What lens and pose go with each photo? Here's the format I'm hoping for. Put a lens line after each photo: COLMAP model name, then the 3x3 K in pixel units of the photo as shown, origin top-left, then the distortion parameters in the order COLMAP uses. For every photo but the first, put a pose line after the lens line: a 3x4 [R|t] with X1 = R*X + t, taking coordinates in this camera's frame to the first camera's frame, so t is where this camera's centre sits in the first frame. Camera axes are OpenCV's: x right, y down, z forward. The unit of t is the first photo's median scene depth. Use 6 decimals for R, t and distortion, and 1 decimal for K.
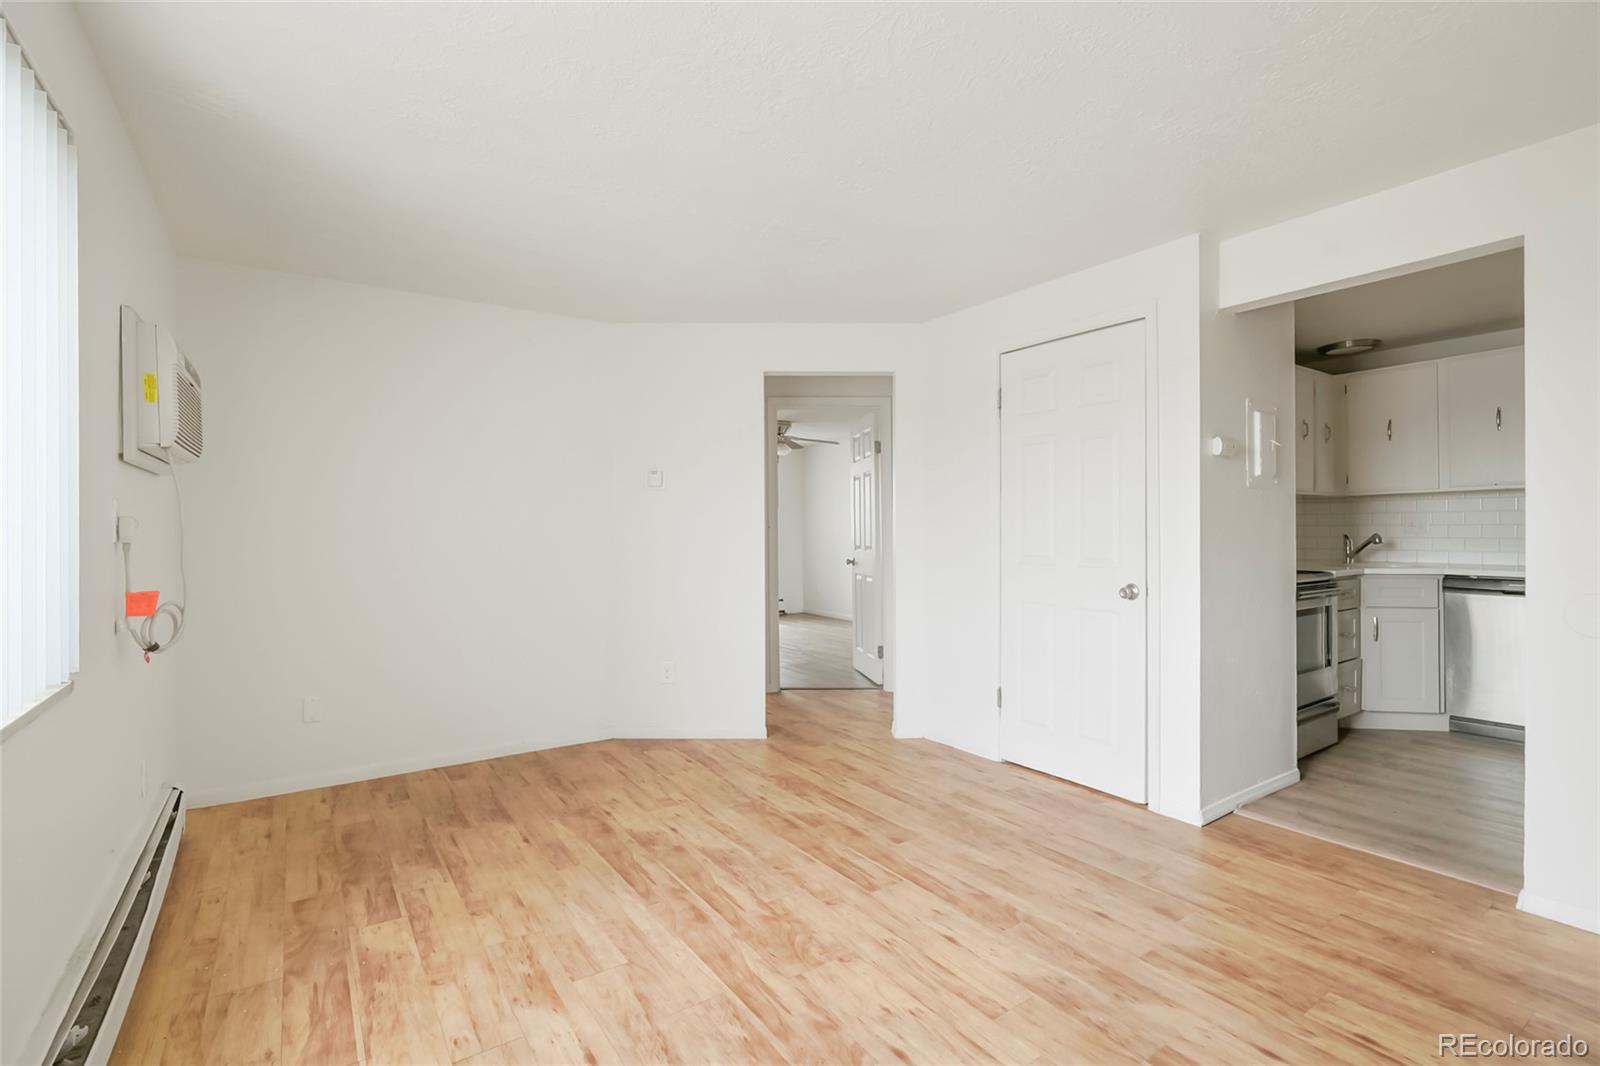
lens RADIAL K [[738.5, 0, 800.7], [0, 738.5, 522.4], [0, 0, 1]] dist [-0.001217, 0.001356]
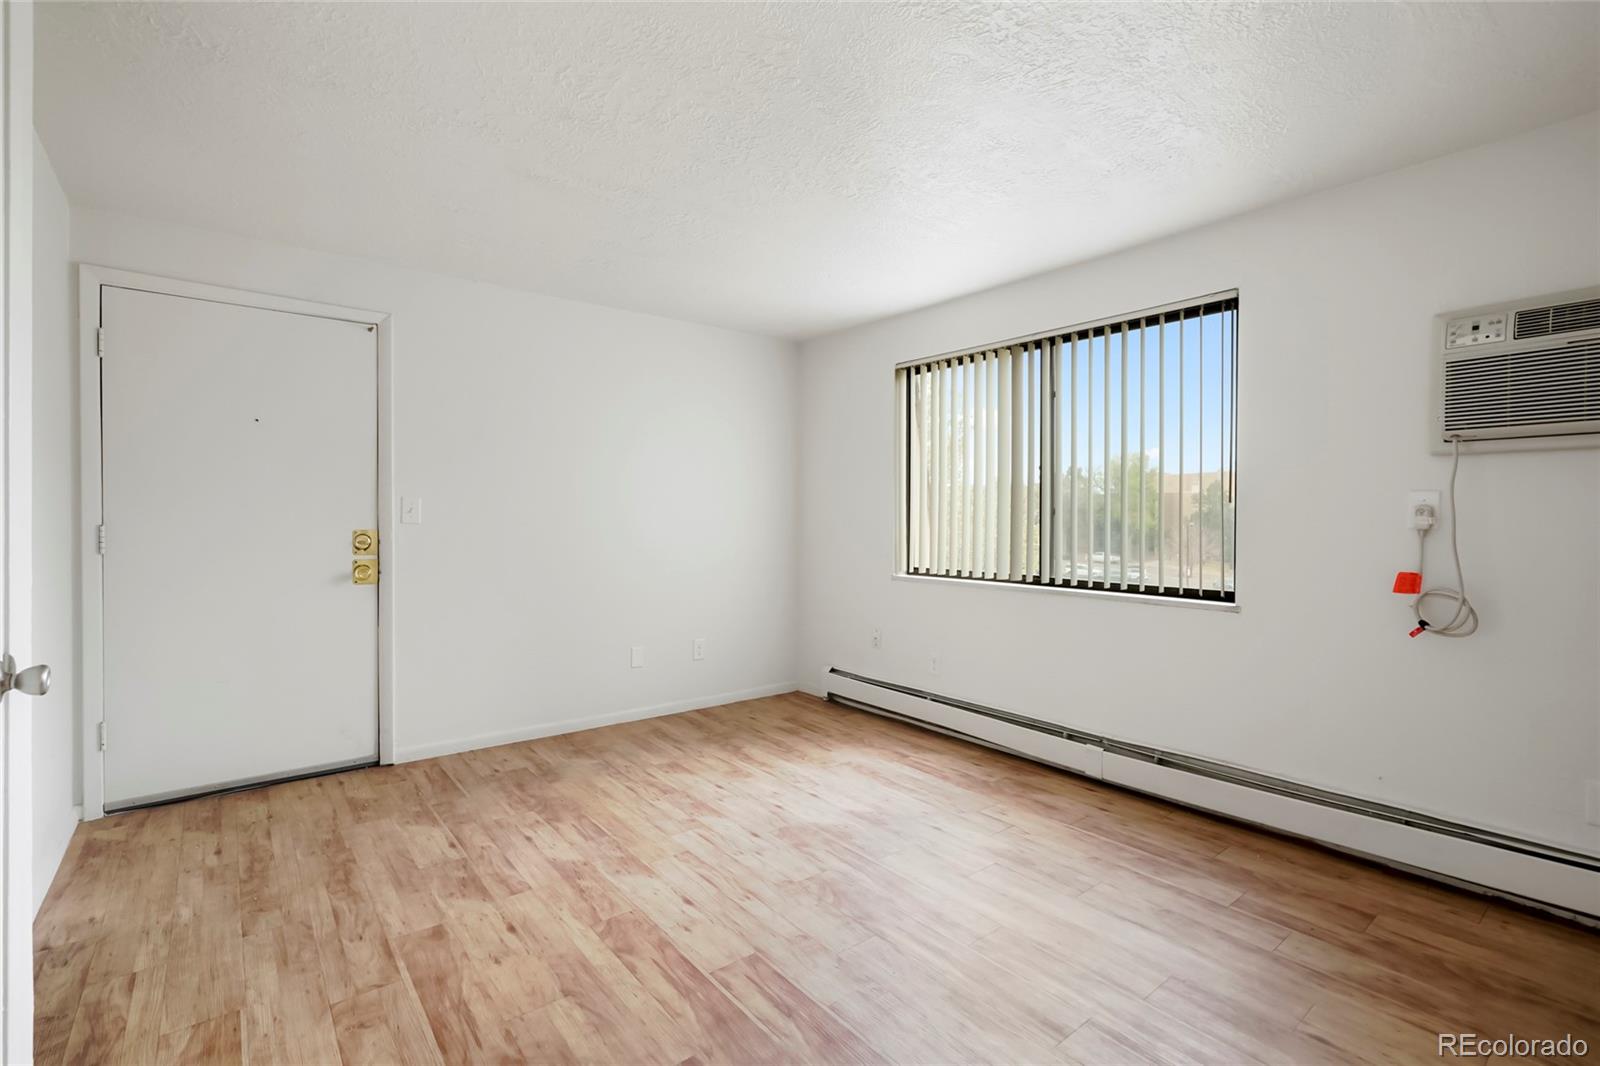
lens RADIAL K [[738.5, 0, 796.2], [0, 738.5, 529.8], [0, 0, 1]] dist [-0.001217, 0.001356]
pose [[-0.998017, 0.000068, -0.062946, 0.115719], [-0.000055, 0.999998, 0.001957, 0.026957], [0.062946, 0.001957, -0.998015, 2.093671]]
